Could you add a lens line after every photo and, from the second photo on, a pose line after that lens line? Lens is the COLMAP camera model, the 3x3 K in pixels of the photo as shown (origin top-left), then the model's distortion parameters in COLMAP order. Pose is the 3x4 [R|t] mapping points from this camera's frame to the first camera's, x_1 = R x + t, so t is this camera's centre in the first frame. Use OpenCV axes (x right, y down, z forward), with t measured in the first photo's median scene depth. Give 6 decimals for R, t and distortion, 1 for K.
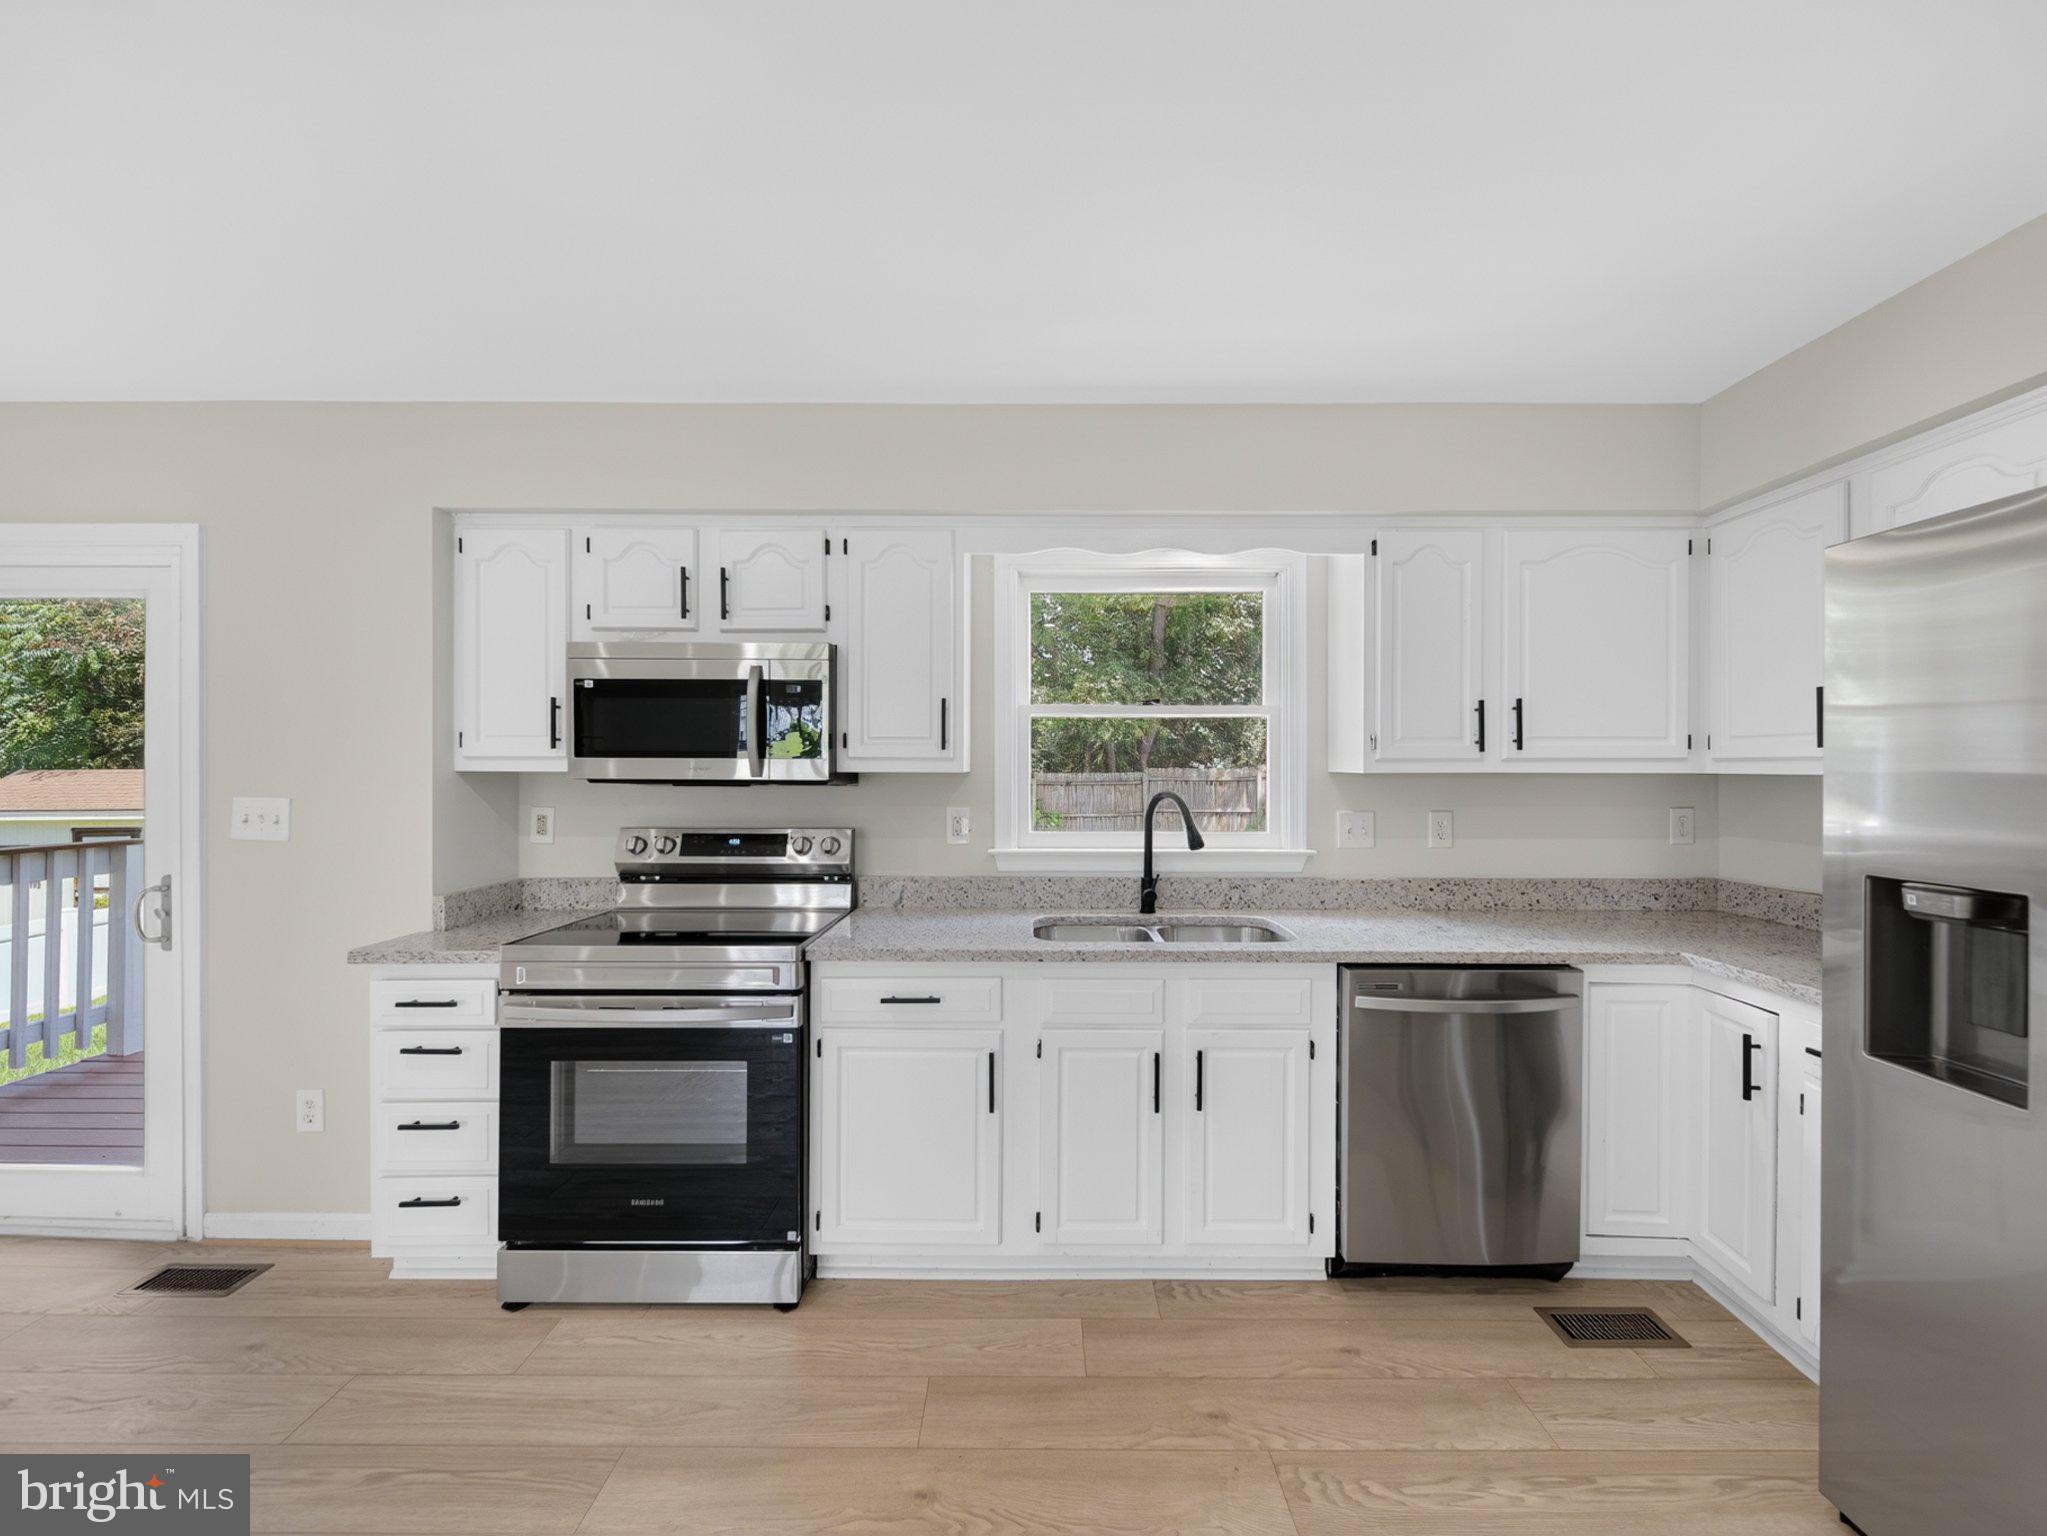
lens RADIAL K [[805.8, 0, 1032.8], [0, 805.8, 770.9], [0, 0, 1]] dist [-0.000134, -0.000136]
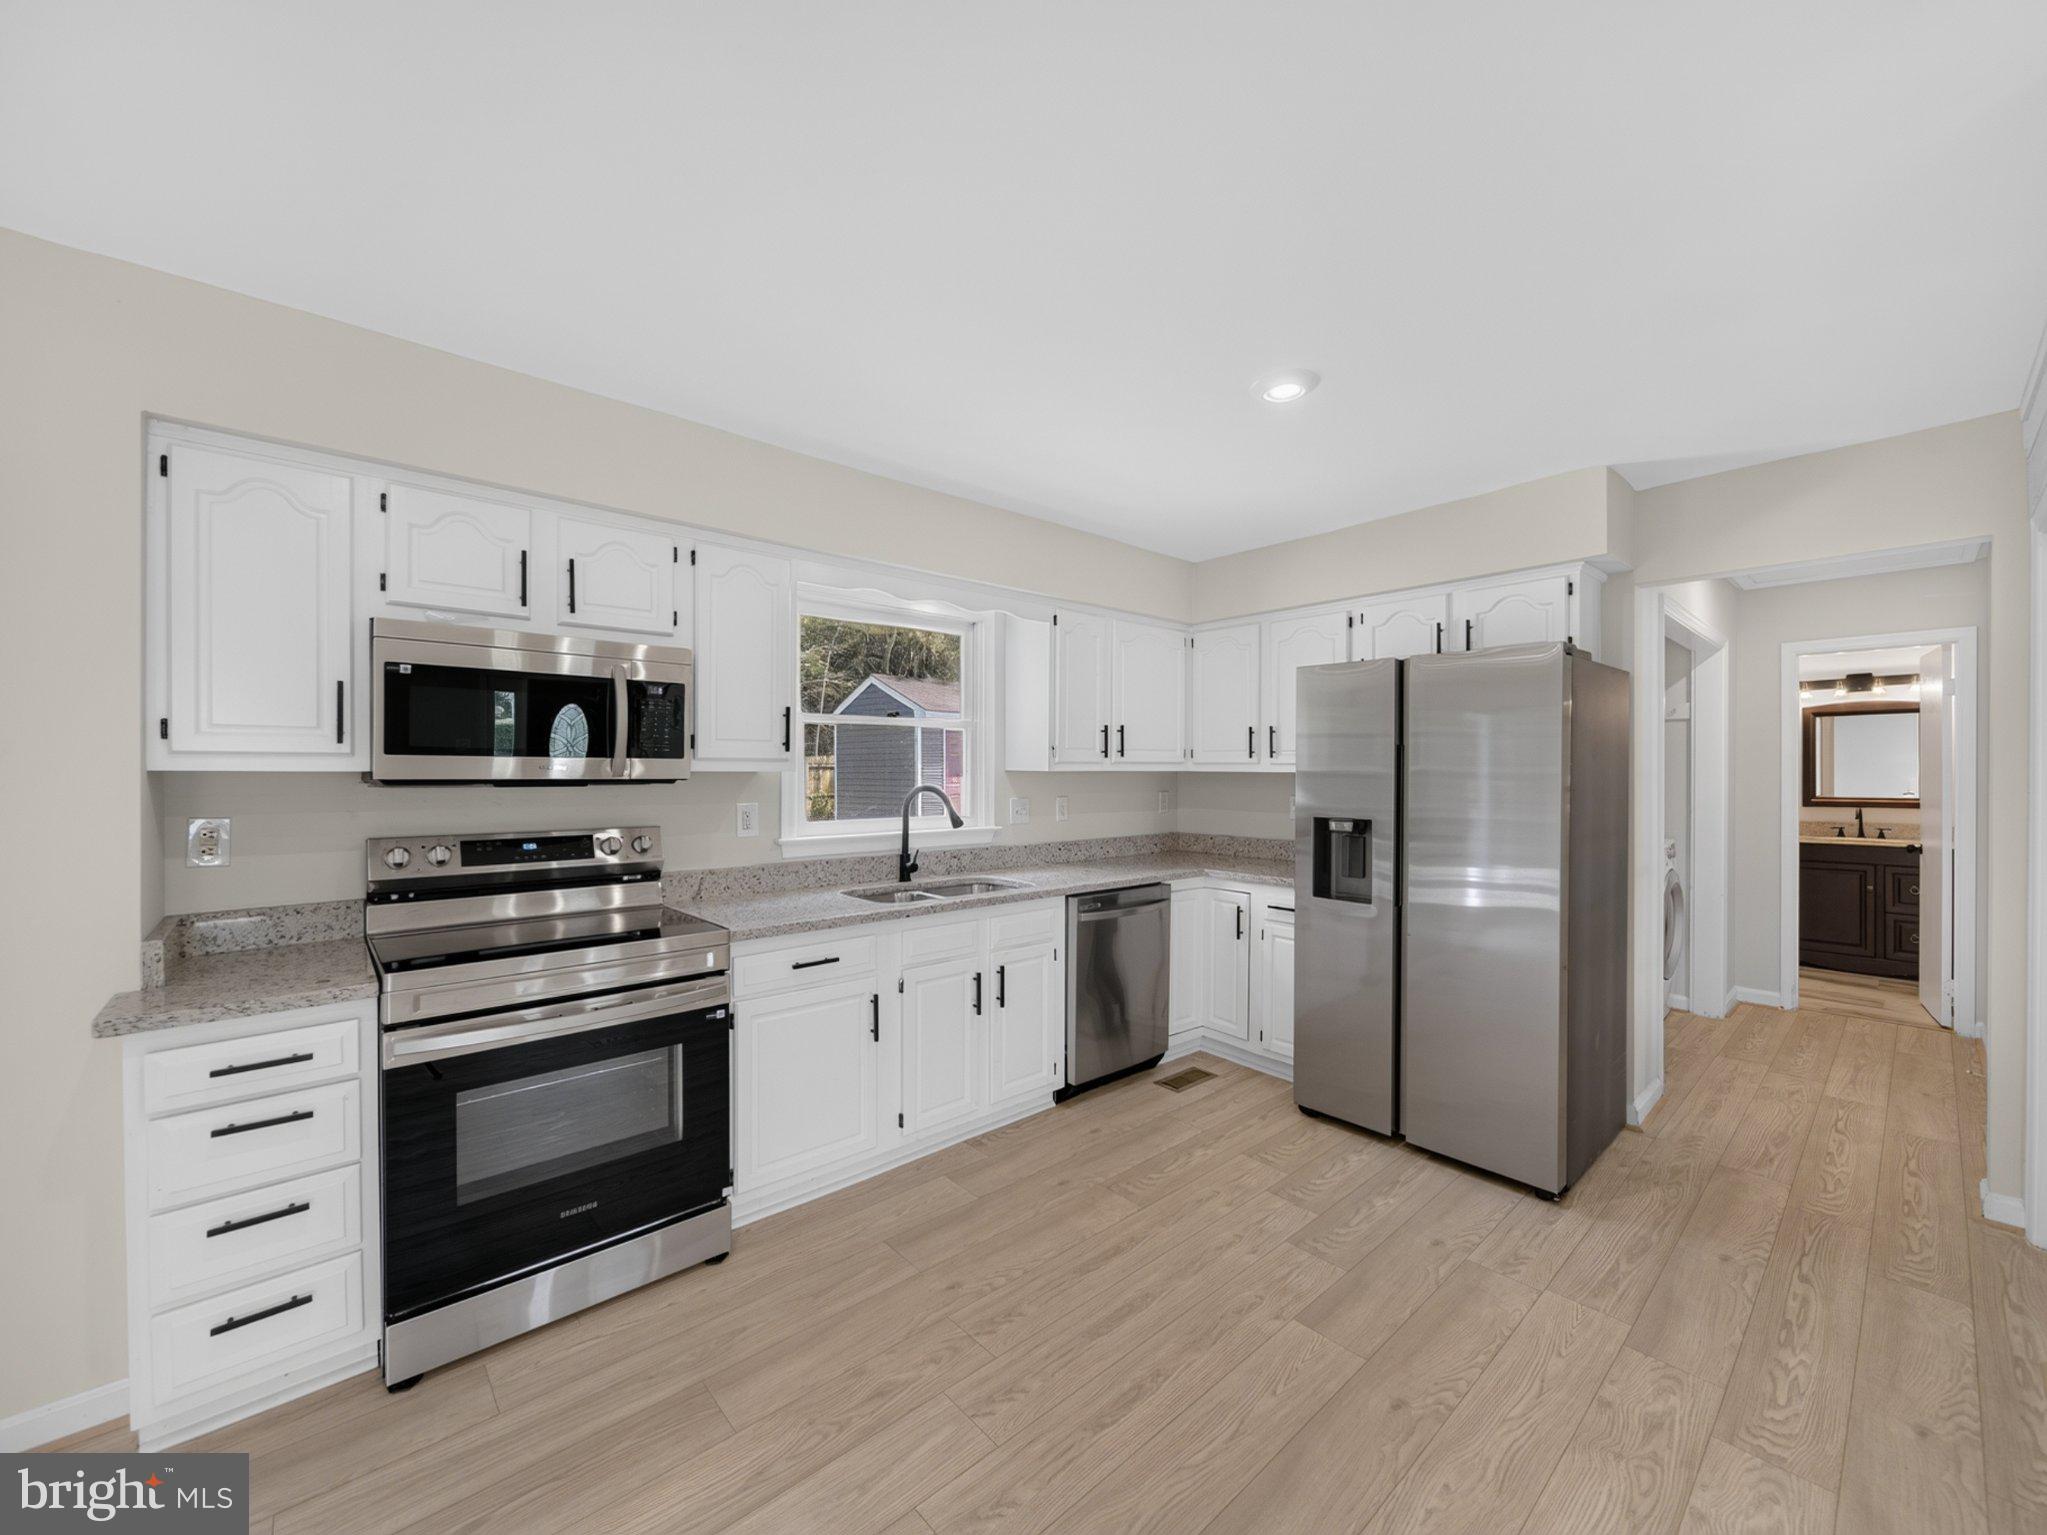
lens RADIAL K [[805.8, 0, 1032.8], [0, 805.8, 770.4], [0, 0, 1]] dist [-0.000134, -0.000136]
pose [[0.741369, -0.001052, 0.671096, -0.617052], [-0.001954, 0.999991, 0.003725, -0.004480], [-0.671094, -0.004073, 0.741361, -0.083533]]
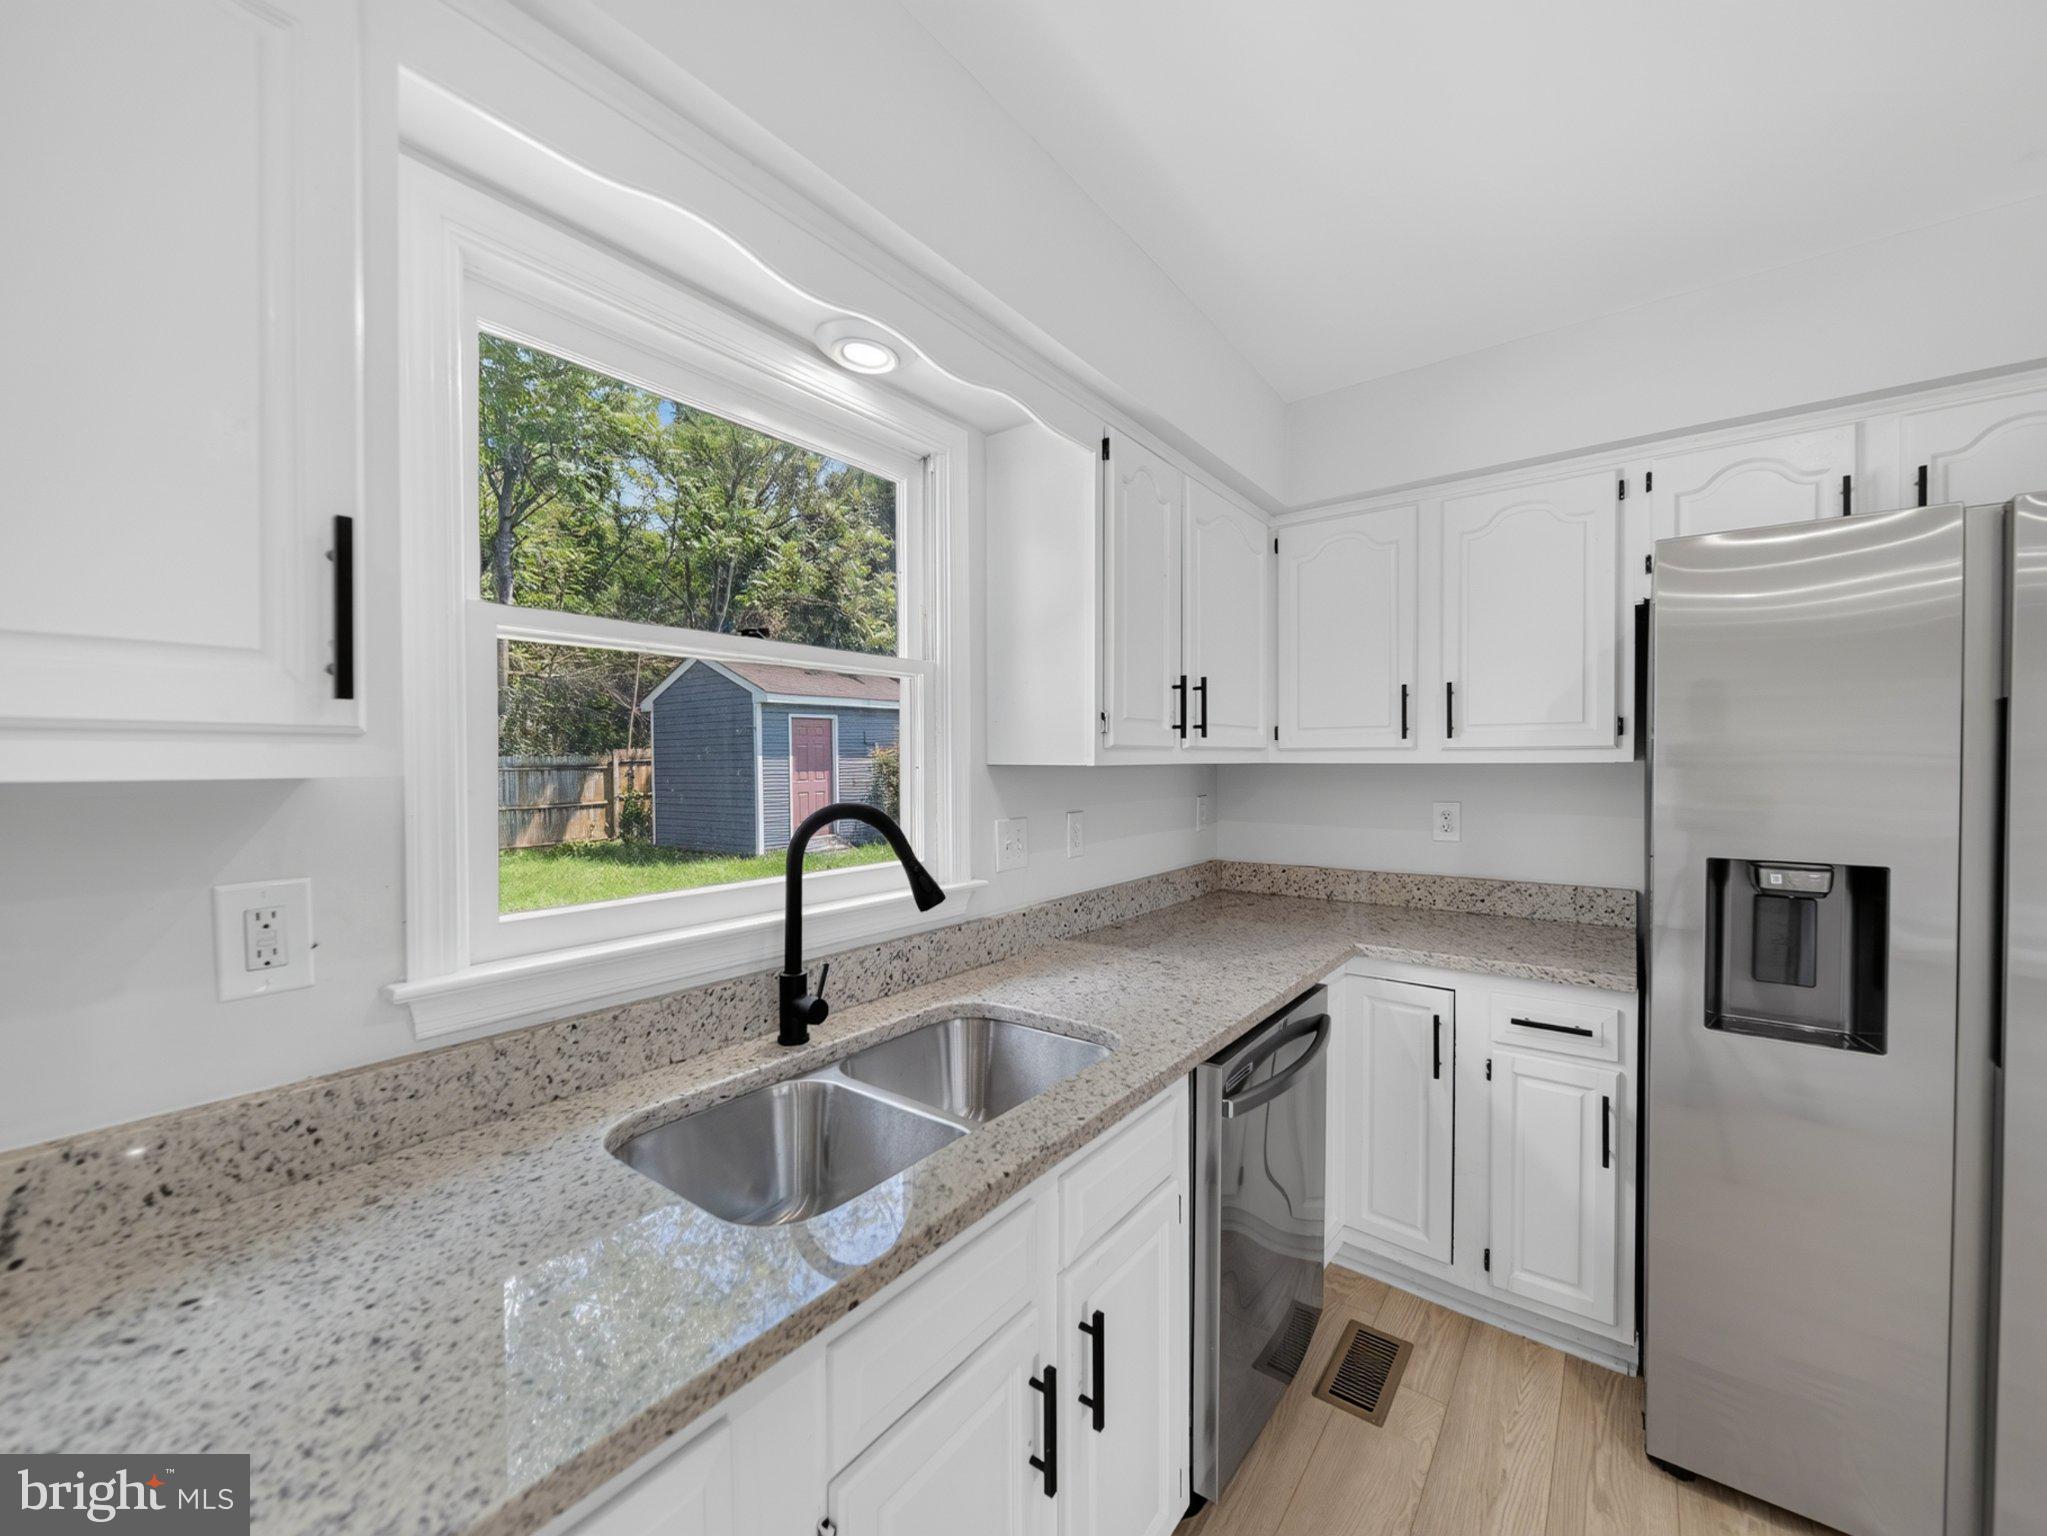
lens RADIAL K [[805.8, 0, 1032.8], [0, 805.8, 770.9], [0, 0, 1]] dist [-0.000134, -0.000136]
pose [[0.596872, -0.013951, 0.802215, -0.193226], [0.005018, 0.999894, 0.013655, -0.002475], [-0.802320, -0.004125, 0.596879, 0.630600]]
